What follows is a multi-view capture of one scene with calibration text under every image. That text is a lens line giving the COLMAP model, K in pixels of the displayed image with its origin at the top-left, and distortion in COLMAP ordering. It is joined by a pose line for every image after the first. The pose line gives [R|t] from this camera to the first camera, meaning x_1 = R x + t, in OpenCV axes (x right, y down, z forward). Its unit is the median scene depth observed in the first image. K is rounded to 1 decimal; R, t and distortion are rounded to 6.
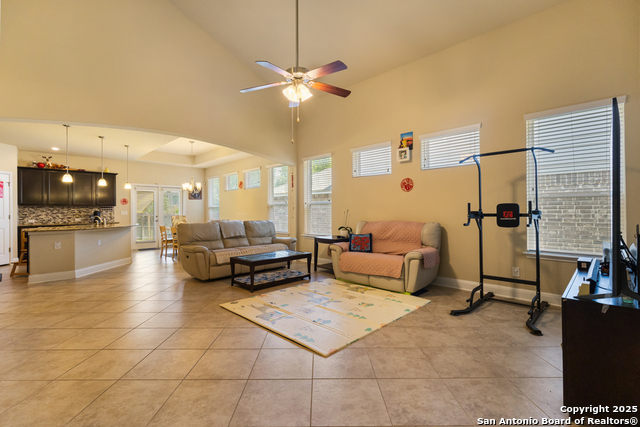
lens RADIAL K [[298.1, 0, 330.8], [0, 298.1, 205.8], [0, 0, 1]] dist [0.000564, 0.000452]
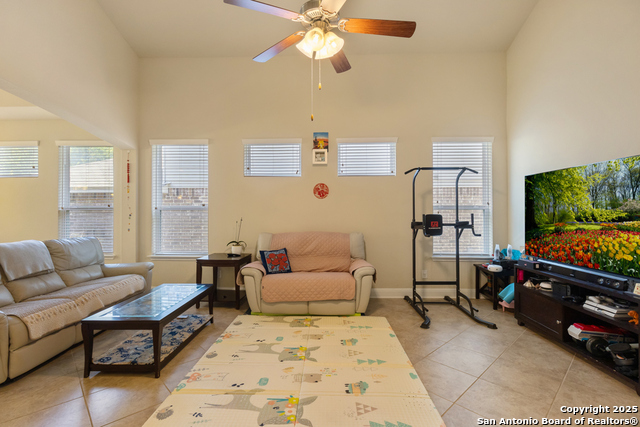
lens RADIAL K [[298.1, 0, 321.4], [0, 298.1, 210.9], [0, 0, 1]] dist [0.000564, 0.000452]
pose [[0.739055, 0.007253, 0.673605, -0.362364], [-0.014718, 0.999877, 0.005382, -0.015669], [-0.673484, -0.013892, 0.739071, 0.356695]]
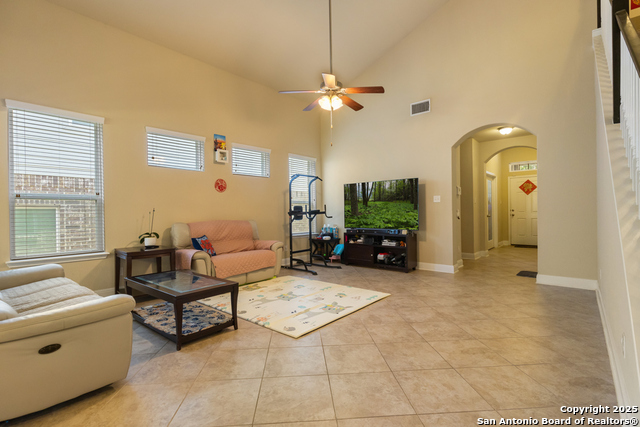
lens RADIAL K [[298.1, 0, 320.7], [0, 298.1, 212.3], [0, 0, 1]] dist [0.000564, 0.000452]
pose [[-0.055719, 0.004143, 0.998438, -0.834780], [-0.002863, 0.999987, -0.004310, 0.027263], [-0.998442, -0.003099, -0.055707, 0.748593]]
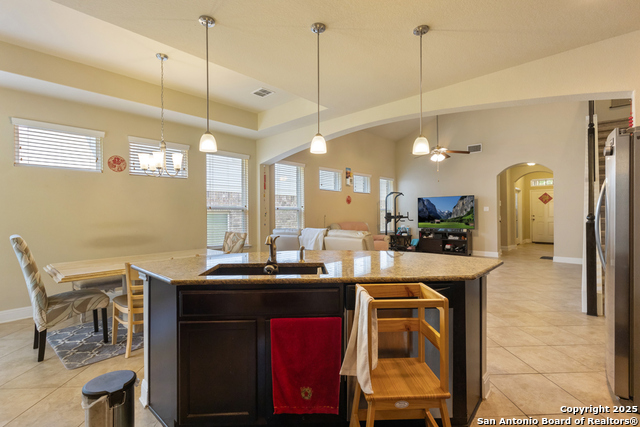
lens RADIAL K [[298.1, 0, 320.7], [0, 298.1, 210.2], [0, 0, 1]] dist [0.000564, 0.000452]
pose [[-0.024084, 0.019854, 0.999513, -1.447895], [-0.008458, 0.999763, -0.020063, 0.020678], [-0.999674, -0.008937, -0.023911, 1.255549]]
